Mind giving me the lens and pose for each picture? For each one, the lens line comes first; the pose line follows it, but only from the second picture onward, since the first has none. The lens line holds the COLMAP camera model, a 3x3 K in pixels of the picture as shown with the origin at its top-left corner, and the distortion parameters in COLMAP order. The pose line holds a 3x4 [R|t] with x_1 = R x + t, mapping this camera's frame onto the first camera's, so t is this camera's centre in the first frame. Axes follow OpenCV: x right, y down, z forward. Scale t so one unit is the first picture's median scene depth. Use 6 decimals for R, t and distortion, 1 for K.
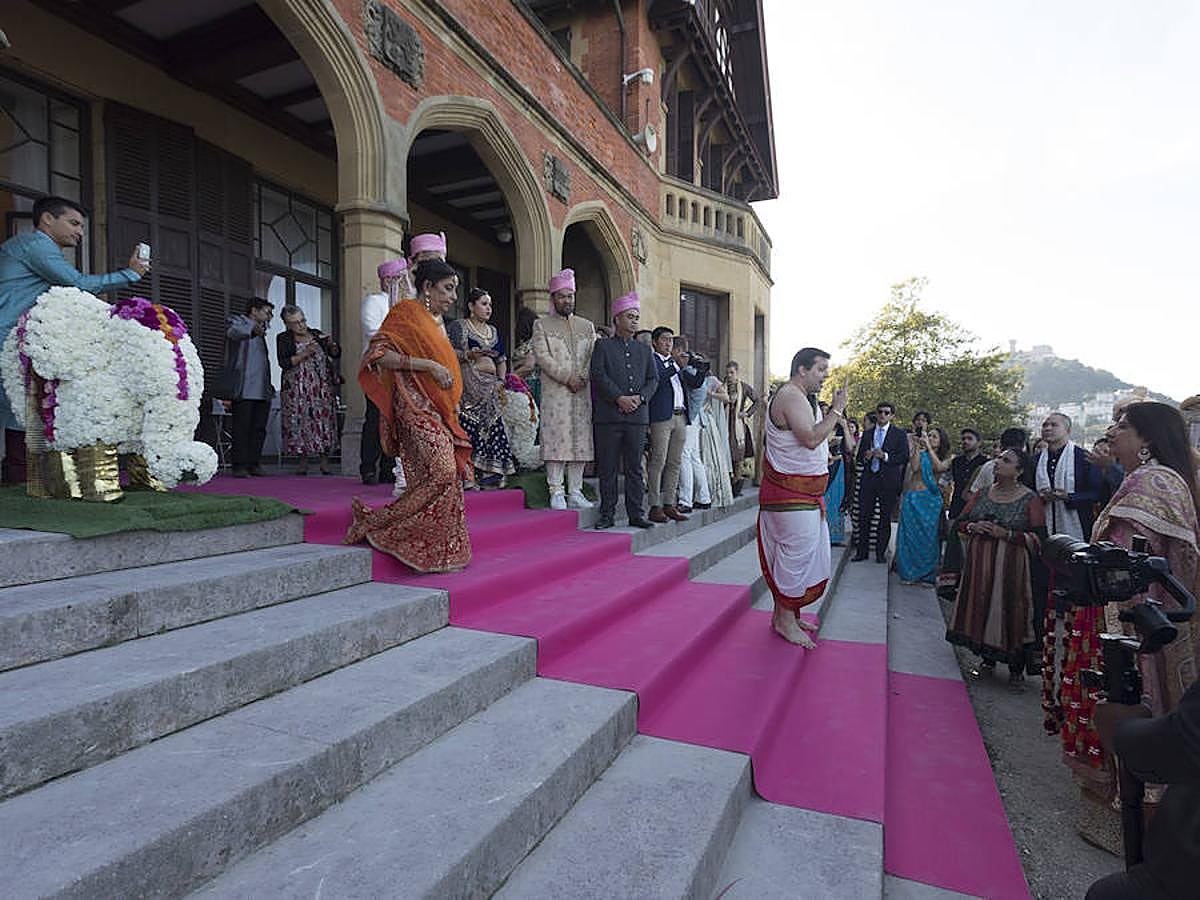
lens RADIAL K [[619.5, 0, 641.1], [0, 619.5, 468.6], [0, 0, 1]] dist [0.000978, -0.000835]
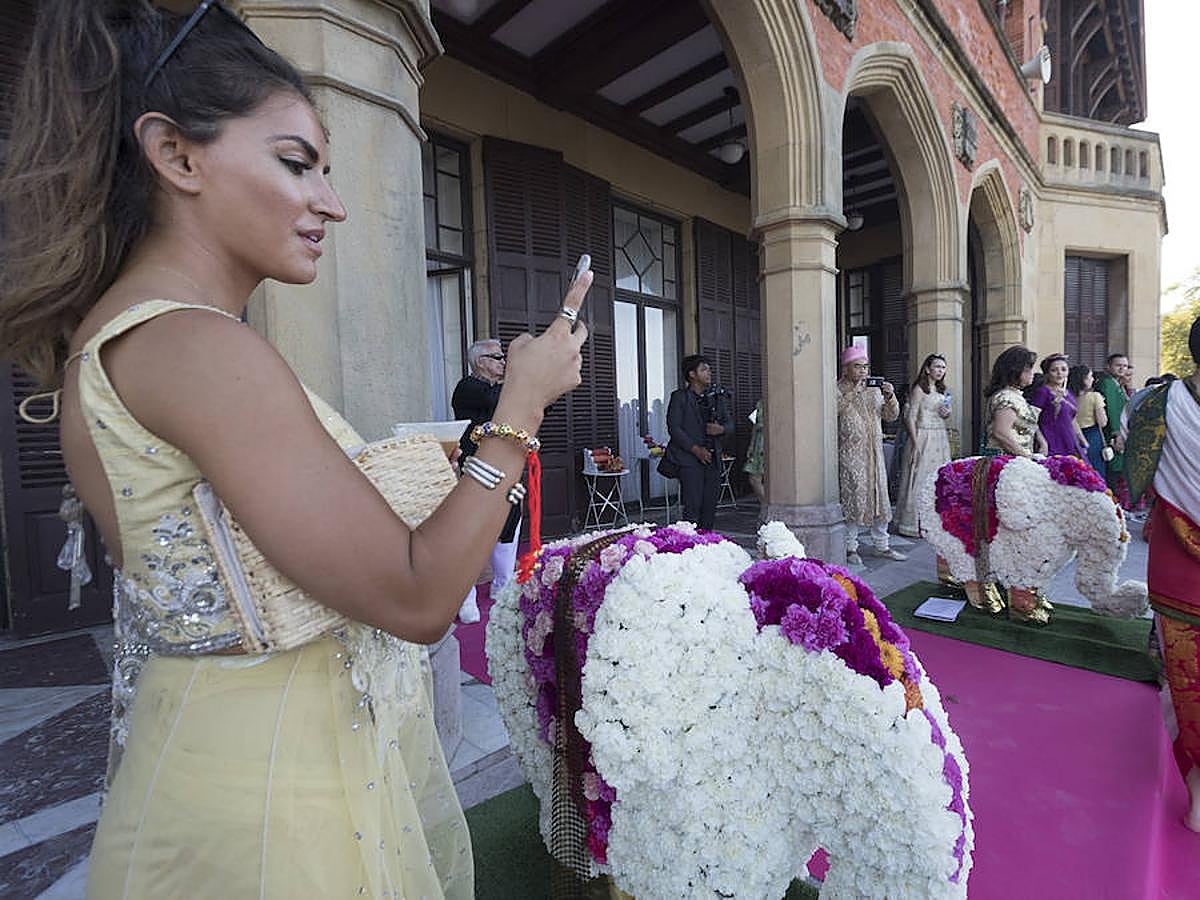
lens RADIAL K [[588.7, 0, 663.3], [0, 588.7, 447.0], [0, 0, 1]] dist [0.001003, 0.000056]
pose [[0.940074, -0.010290, -0.340815, -0.256709], [0.017146, 0.999707, 0.017111, -0.119244], [0.340539, -0.021929, 0.939975, 0.210093]]
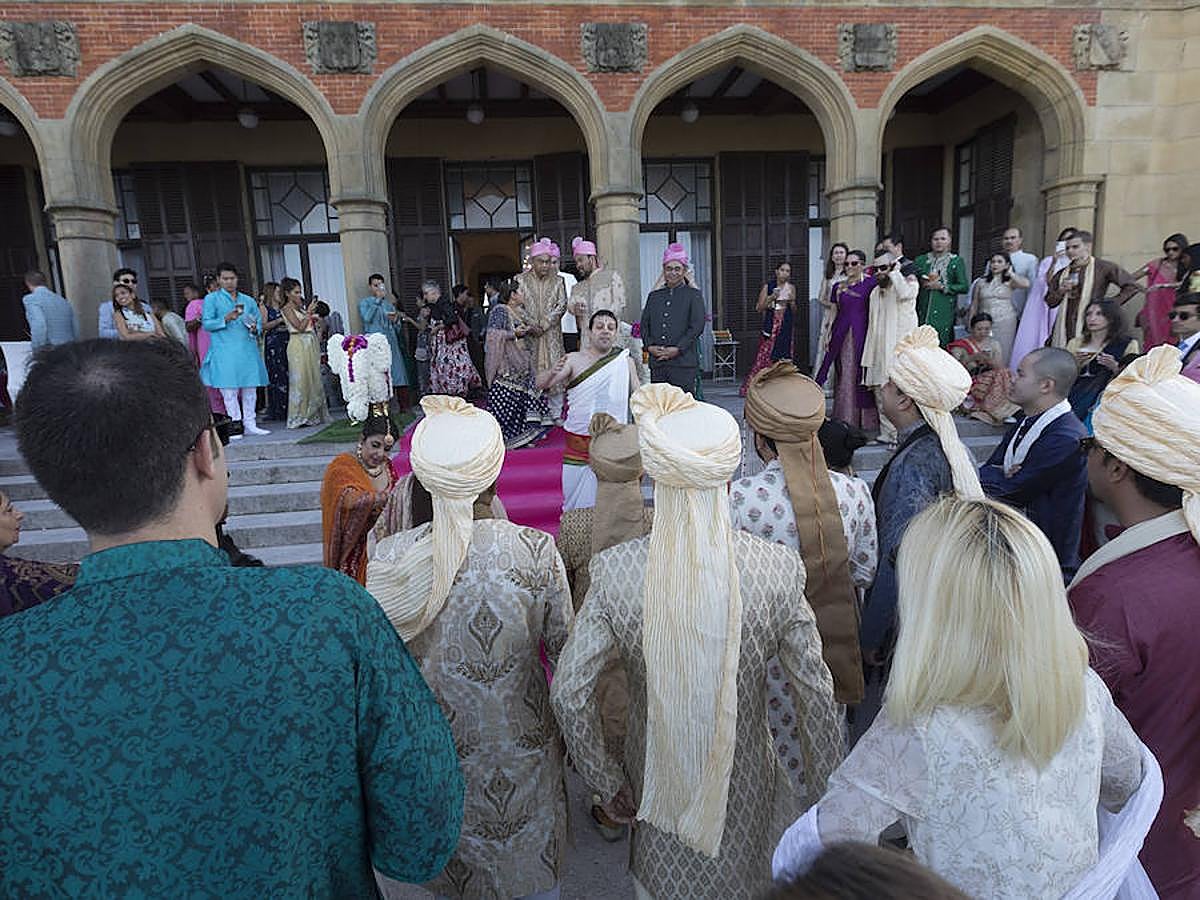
lens RADIAL K [[634.3, 0, 572.4], [0, 634.3, 448.5], [0, 0, 1]] dist [-0.001506, -0.000699]
pose [[0.467775, 0.106286, -0.877434, 0.534792], [0.026233, 0.990636, 0.133984, -0.052253], [0.883458, -0.085692, 0.460607, 0.207453]]
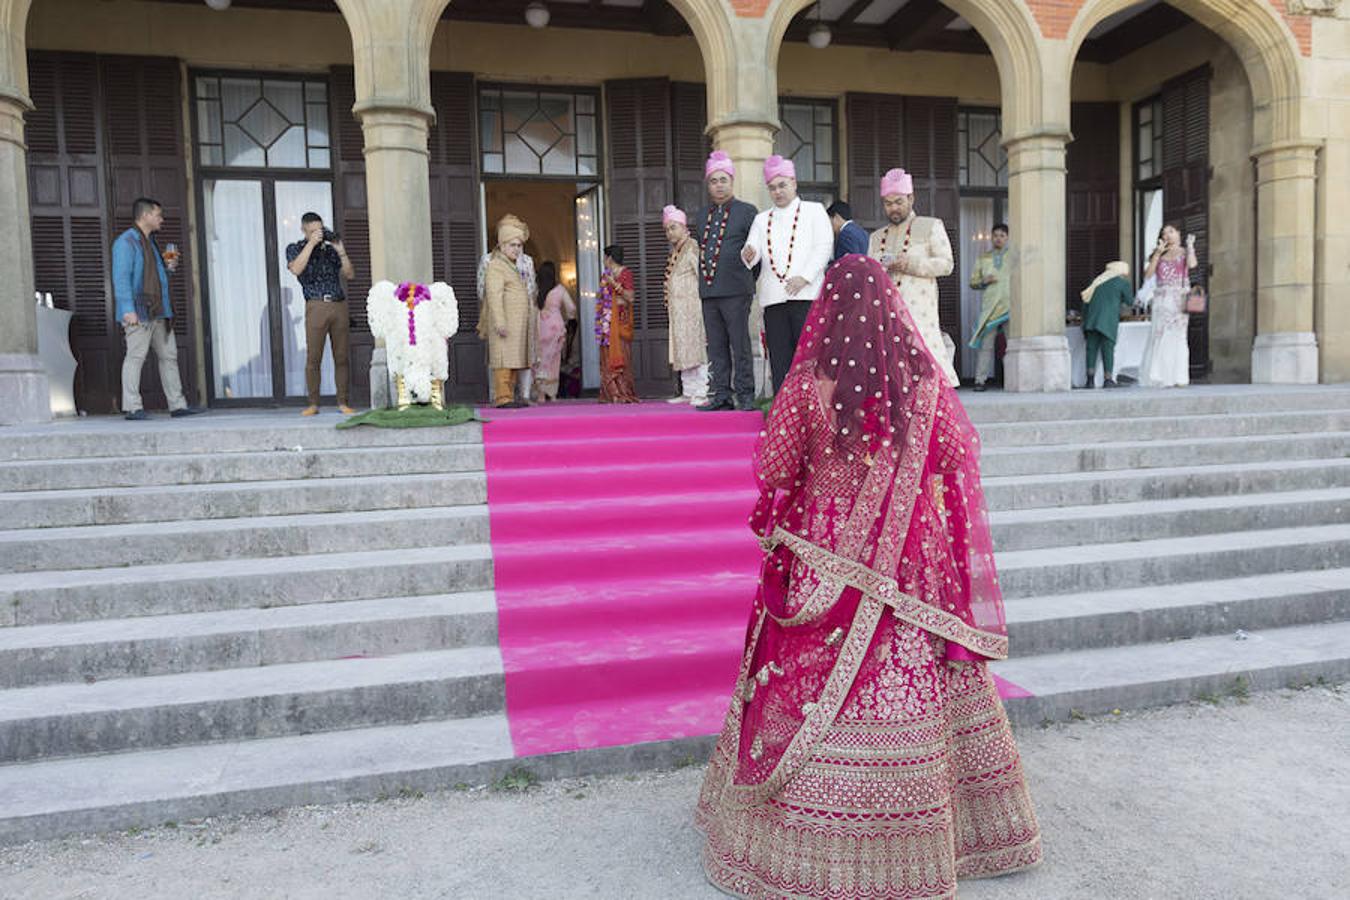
lens RADIAL K [[918.8, 0, 675.0], [0, 918.8, 450.0], [0, 0, 1]] dist [-0.002157, 0.002492]
pose [[0.578173, 0.031560, -0.815304, 0.498585], [0.007931, 0.998987, 0.044294, 0.017856], [0.815876, -0.032076, 0.577337, 0.065677]]
